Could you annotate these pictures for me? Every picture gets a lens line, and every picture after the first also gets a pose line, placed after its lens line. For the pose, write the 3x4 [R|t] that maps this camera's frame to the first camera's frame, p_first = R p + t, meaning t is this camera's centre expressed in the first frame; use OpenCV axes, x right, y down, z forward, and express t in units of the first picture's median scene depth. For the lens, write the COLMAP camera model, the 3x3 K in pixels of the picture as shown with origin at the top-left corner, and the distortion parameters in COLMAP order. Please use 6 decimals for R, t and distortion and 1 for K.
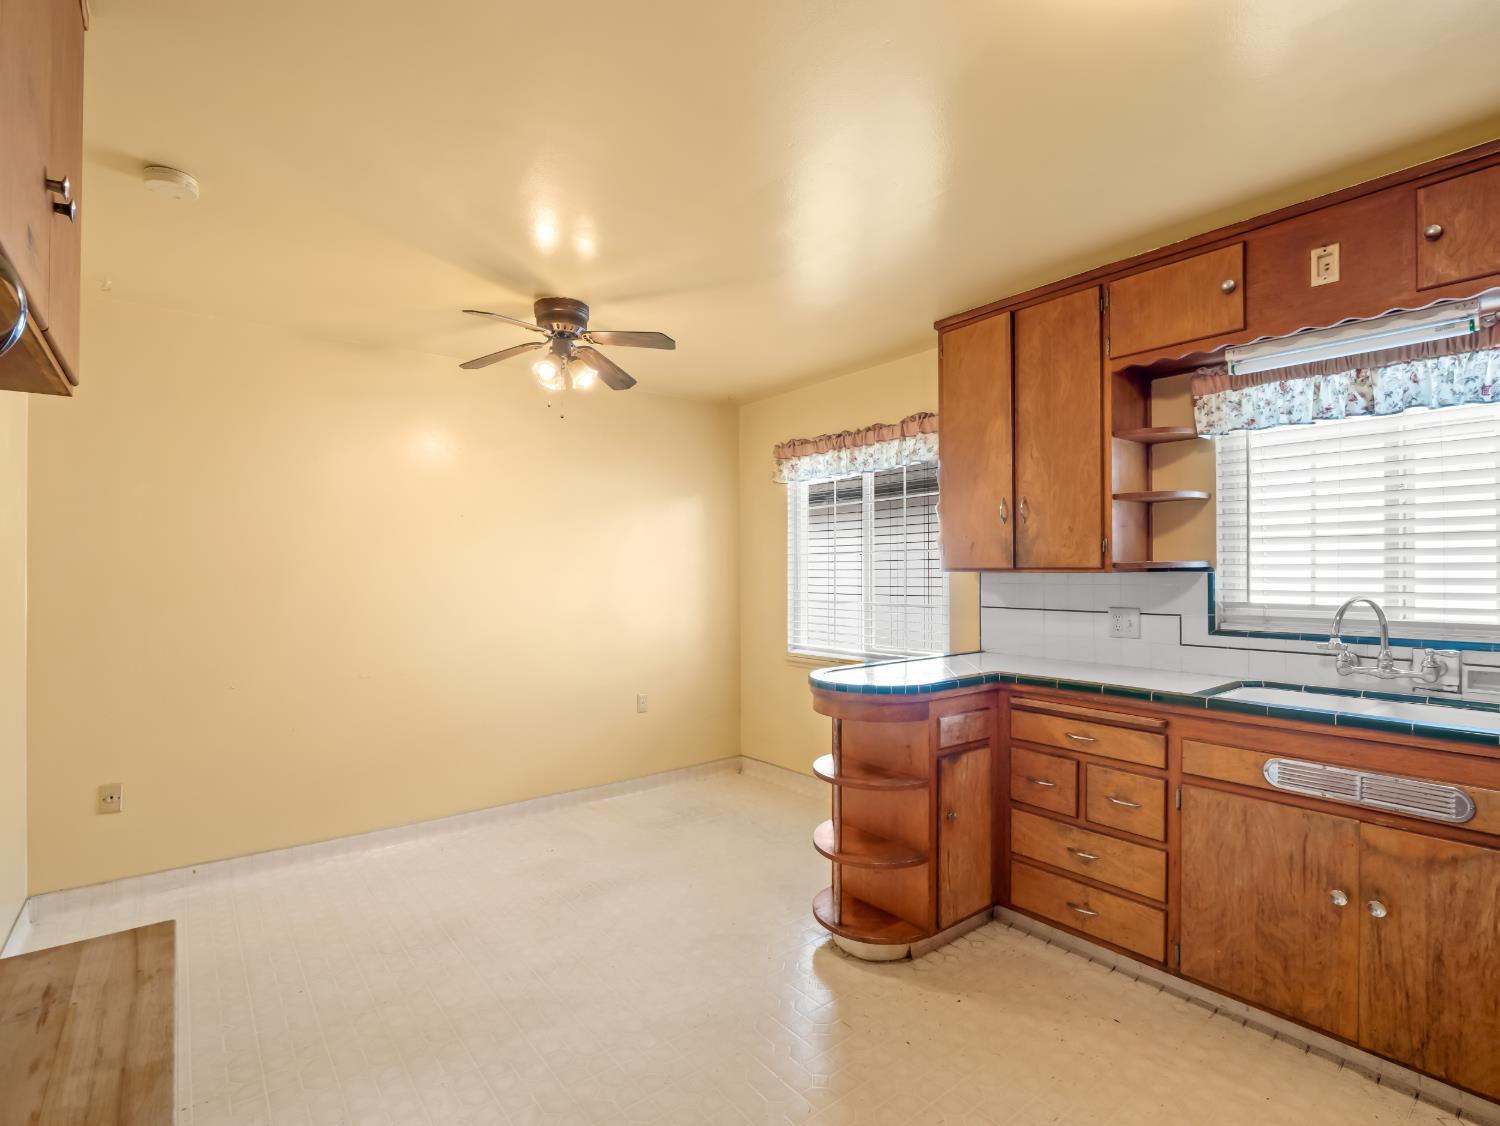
lens RADIAL K [[741.3, 0, 756.8], [0, 741.3, 564.5], [0, 0, 1]] dist [-0.012532, -0.002083]
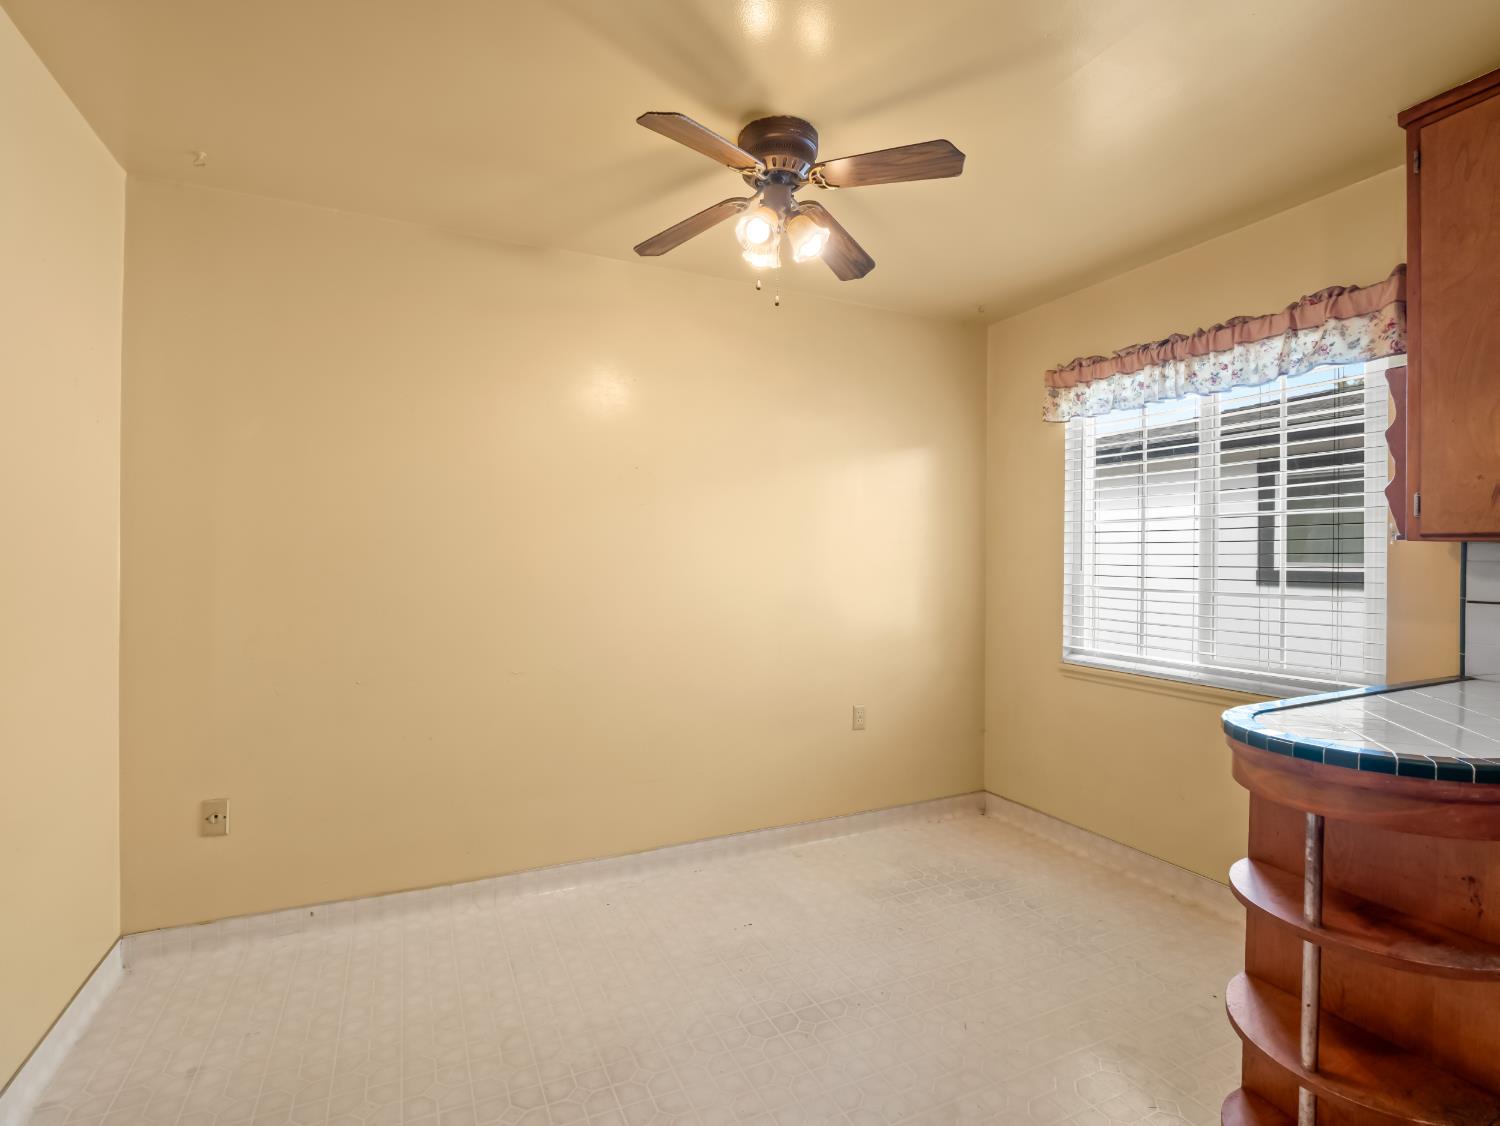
lens RADIAL K [[738.5, 0, 754.6], [0, 738.5, 558.6], [0, 0, 1]] dist [-0.016009, -0.000508]
pose [[0.974596, 0.011264, -0.223685, -0.130885], [-0.008552, 0.999878, 0.013089, 0.022031], [0.223805, -0.010843, 0.974574, 0.343815]]
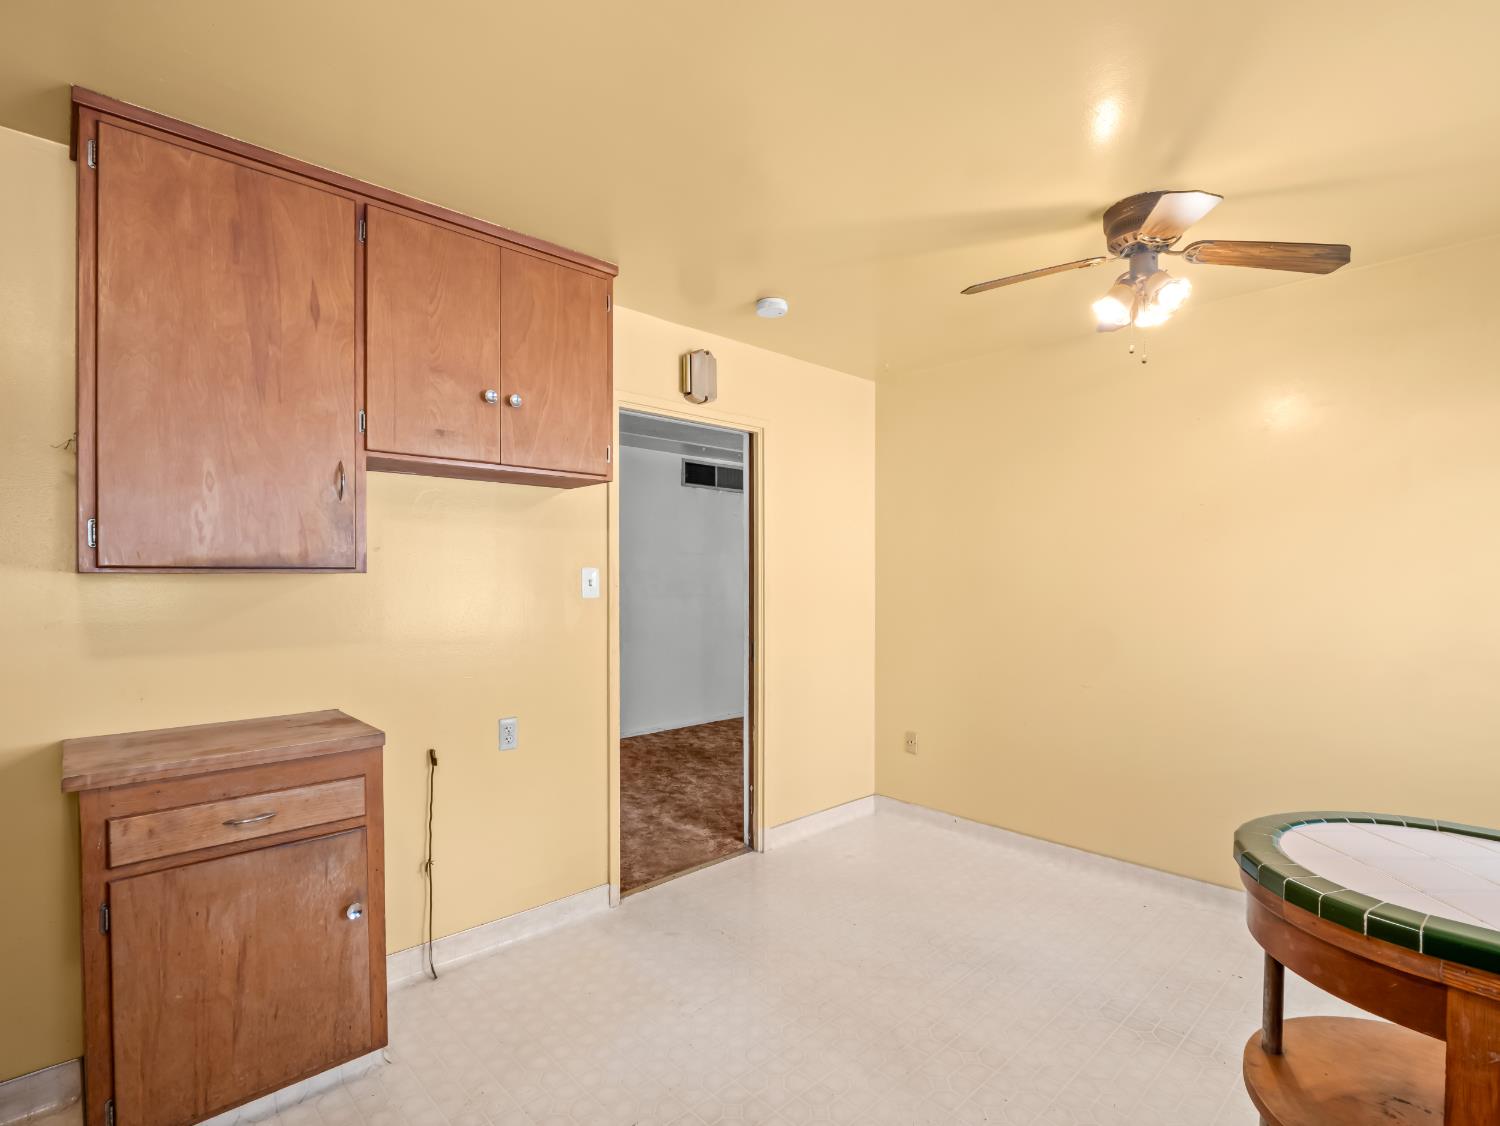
lens RADIAL K [[731.2, 0, 719.2], [0, 731.2, 578.9], [0, 0, 1]] dist [-0.001709, -0.000165]
pose [[0.061292, 0.005566, -0.998104, 0.424908], [0.009679, 0.999934, 0.006171, 0.004228], [0.998073, -0.010039, 0.061234, 0.537574]]
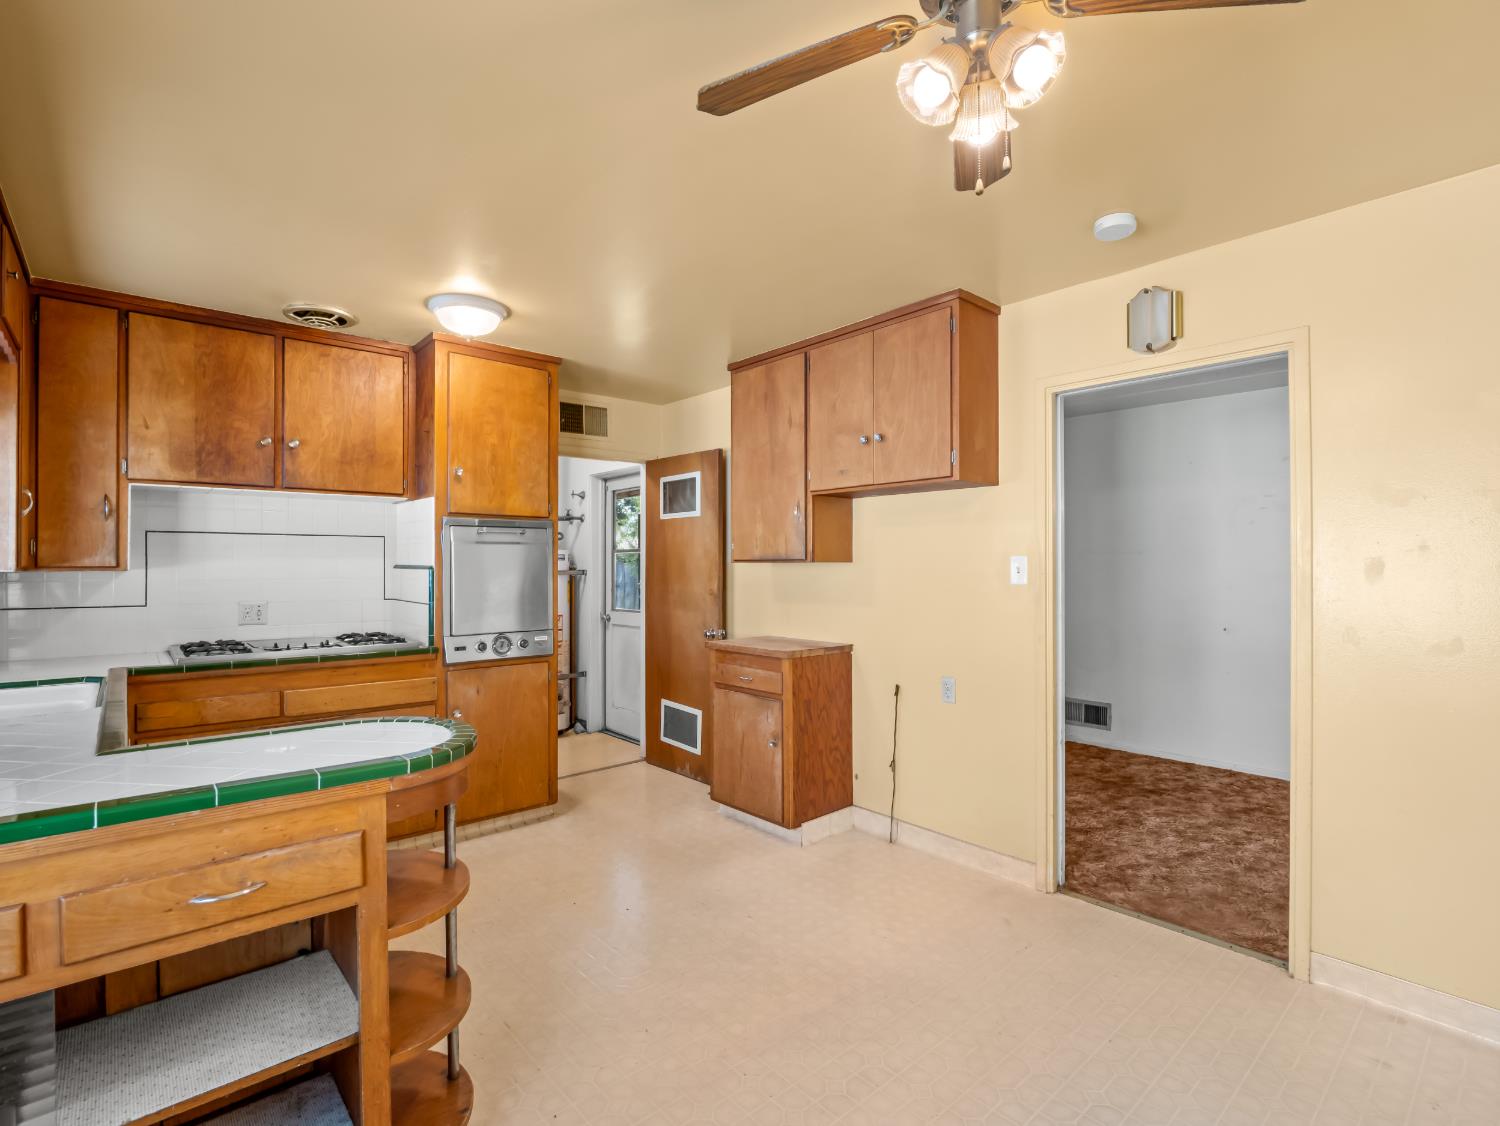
lens RADIAL K [[724.0, 0, 741.5], [0, 724.0, 556.1], [0, 0, 1]] dist [-0.008641, -0.000896]
pose [[-0.999008, 0.005794, -0.044142, -0.100126], [0.006509, 0.999850, -0.016078, 0.007565], [0.044042, -0.016349, -0.998896, 1.394767]]
